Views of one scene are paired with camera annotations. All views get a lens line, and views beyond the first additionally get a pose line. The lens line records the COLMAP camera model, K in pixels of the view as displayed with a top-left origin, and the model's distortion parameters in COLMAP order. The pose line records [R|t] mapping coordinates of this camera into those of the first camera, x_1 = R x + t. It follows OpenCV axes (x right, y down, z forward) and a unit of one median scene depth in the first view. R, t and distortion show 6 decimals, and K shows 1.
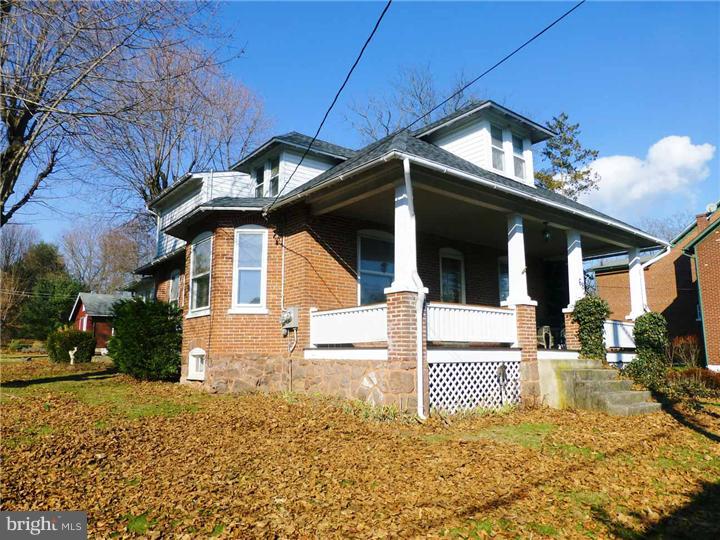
lens RADIAL K [[511.1, 0, 359.8], [0, 511.1, 272.7], [0, 0, 1]] dist [-0.018849, 0.001796]
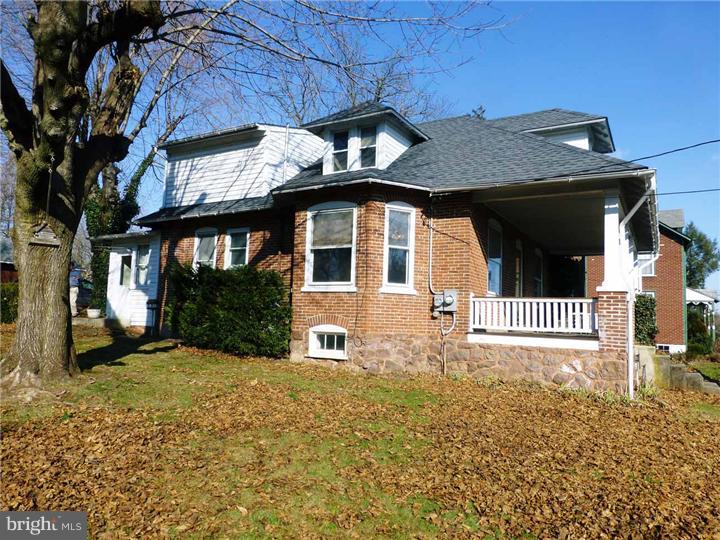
lens RADIAL K [[511.1, 0, 359.3], [0, 511.1, 268.3], [0, 0, 1]] dist [-0.018849, 0.001796]
pose [[0.931080, 0.072700, 0.357497, -0.652314], [-0.098881, 0.993551, 0.055483, -0.015209], [-0.351158, -0.087009, 0.932265, 0.116783]]
